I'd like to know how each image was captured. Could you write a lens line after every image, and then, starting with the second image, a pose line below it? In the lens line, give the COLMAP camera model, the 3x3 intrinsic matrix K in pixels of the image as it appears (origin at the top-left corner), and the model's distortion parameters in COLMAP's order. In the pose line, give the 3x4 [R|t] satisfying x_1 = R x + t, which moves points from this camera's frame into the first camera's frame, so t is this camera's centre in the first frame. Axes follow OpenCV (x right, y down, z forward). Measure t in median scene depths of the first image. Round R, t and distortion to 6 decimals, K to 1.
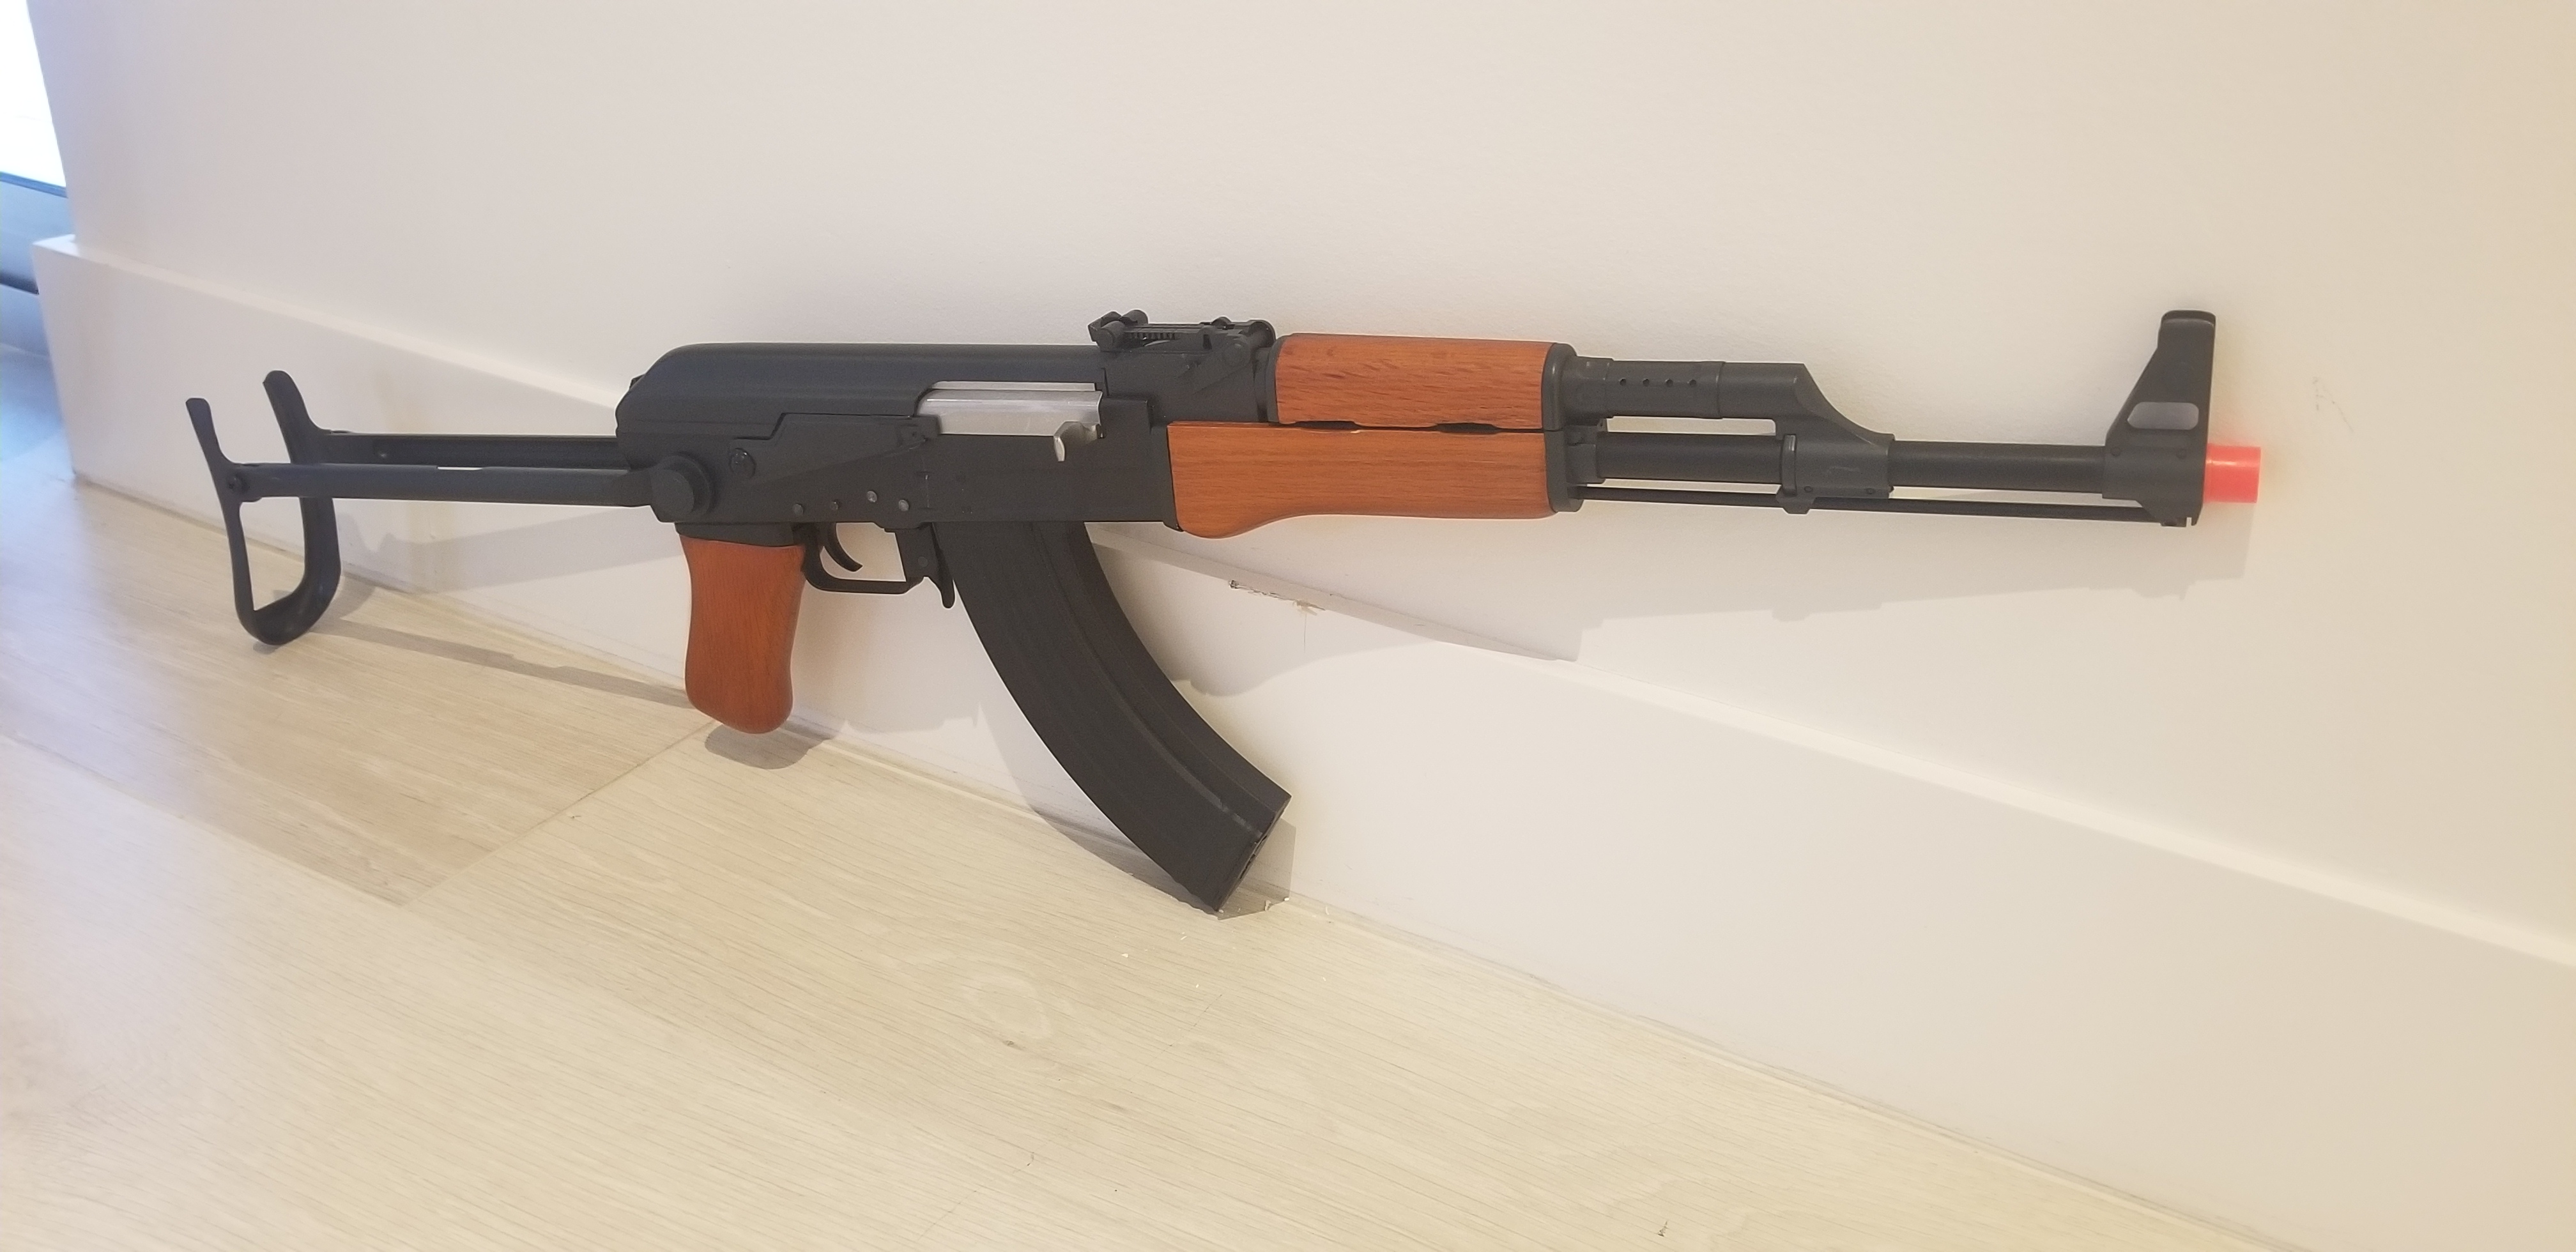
lens RADIAL K [[2080.2, 0, 1288.0], [0, 2080.2, 626.0], [0, 0, 1]] dist [0.039324, 0.000050]
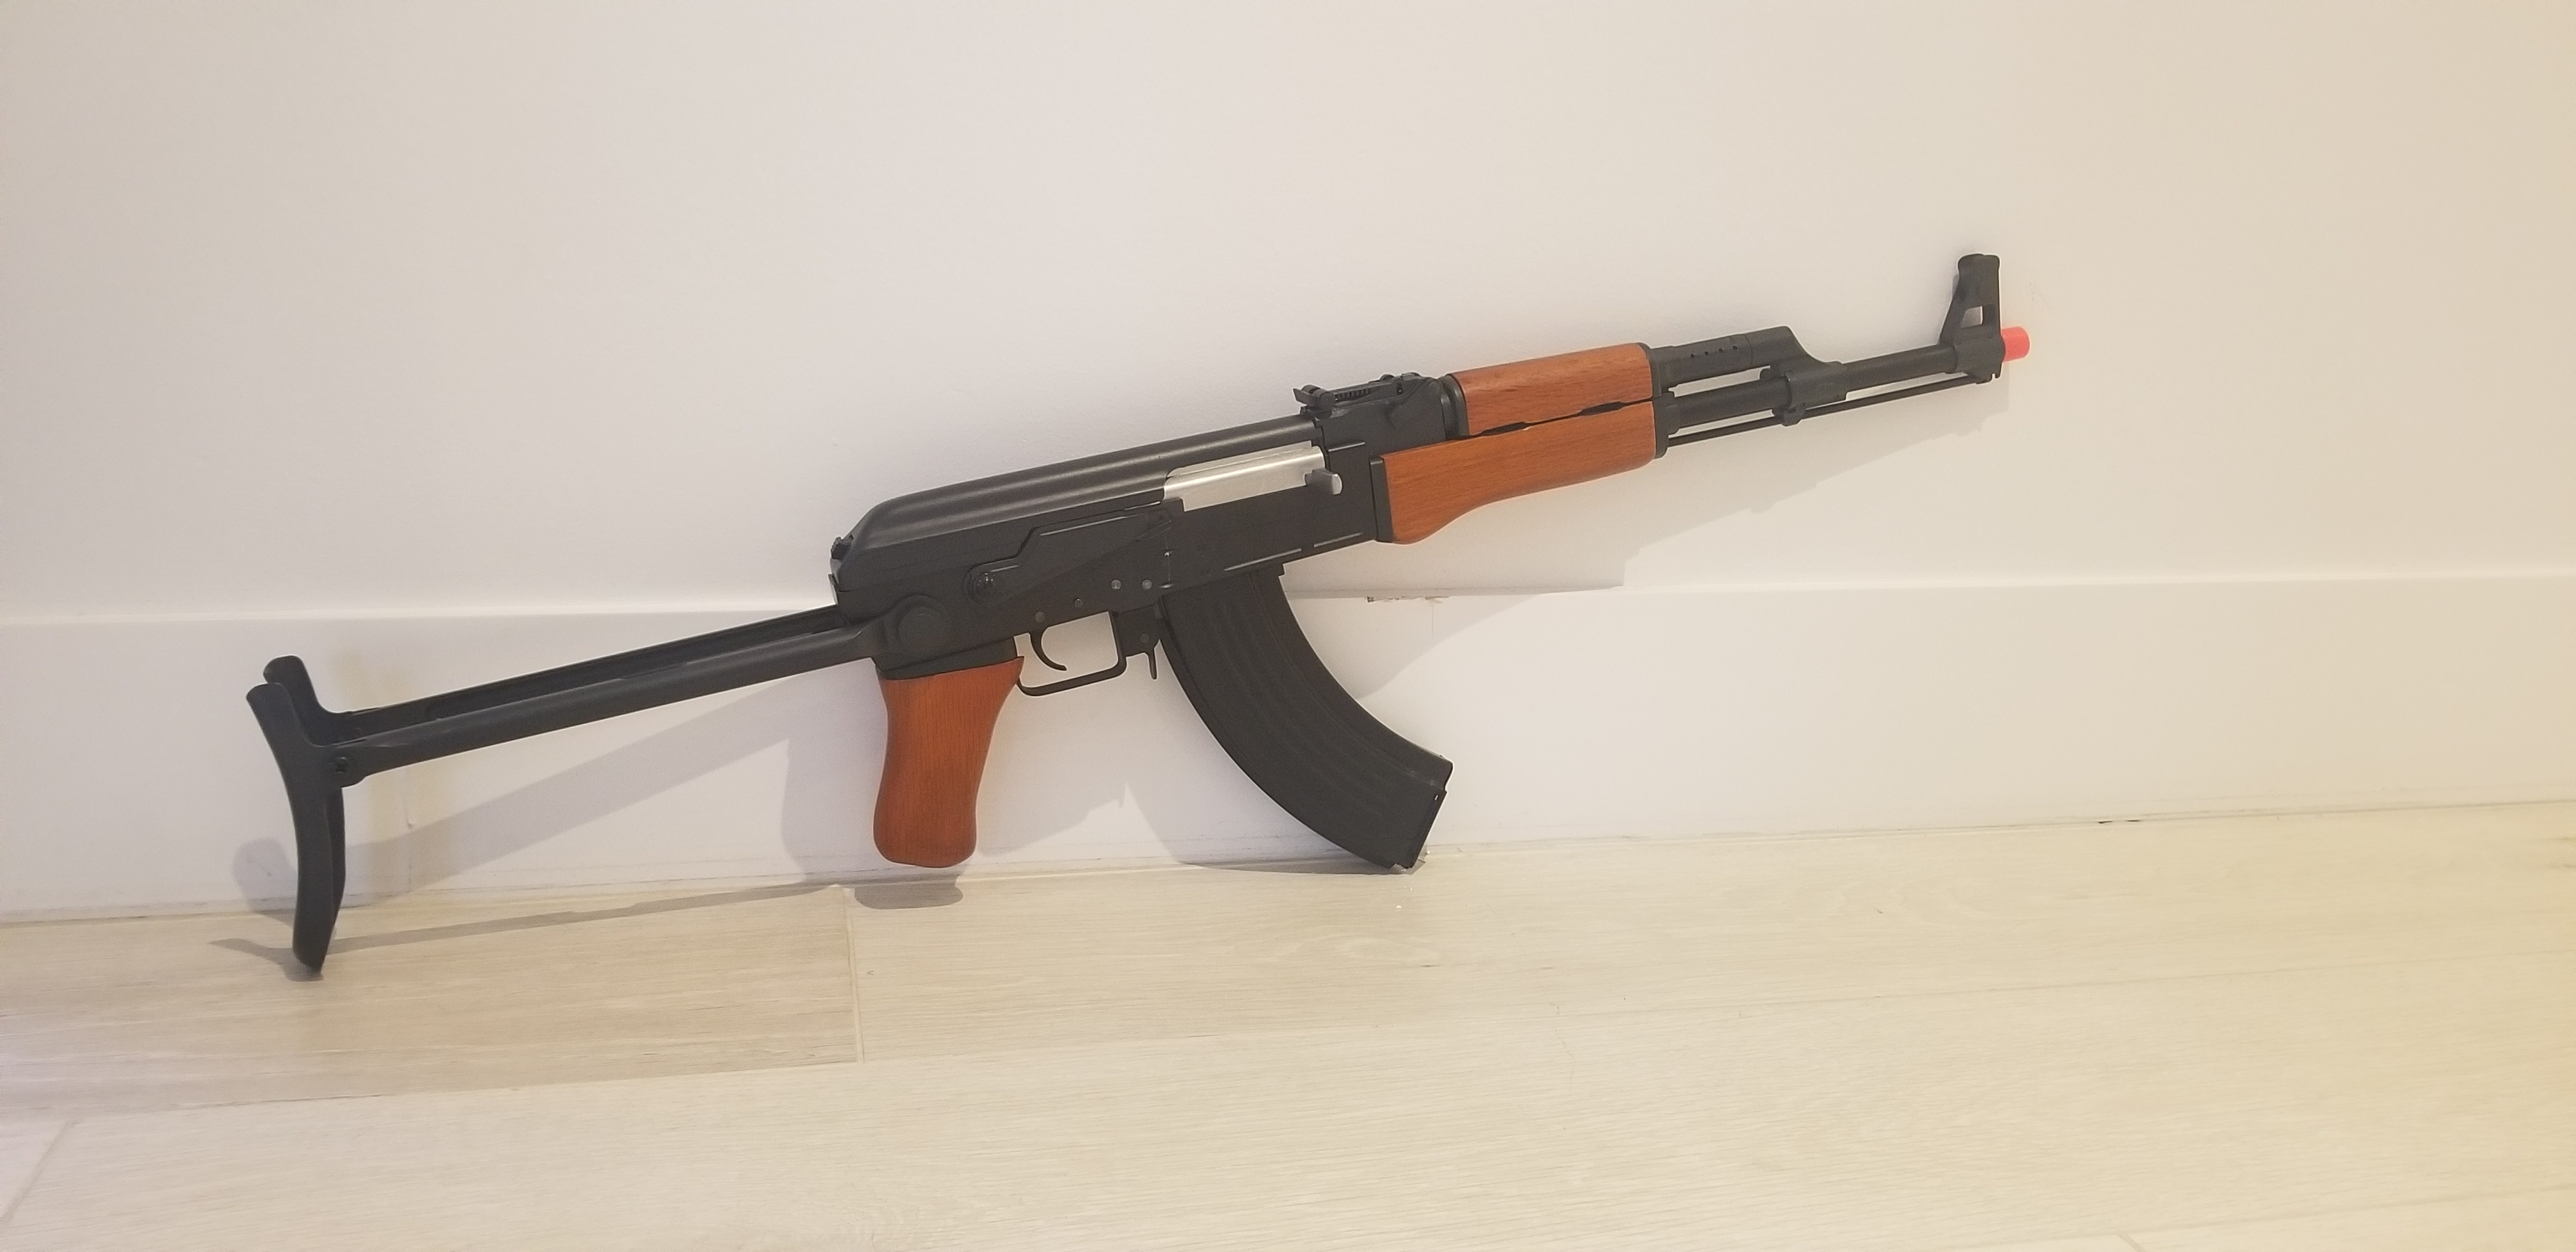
lens RADIAL K [[2080.2, 0, 1288.0], [0, 2080.2, 626.0], [0, 0, 1]] dist [0.039324, 0.000050]
pose [[0.748936, -0.188735, 0.635196, -0.918731], [0.302870, 0.950092, -0.074803, 0.078991], [-0.589377, 0.248404, 0.768720, 0.071958]]
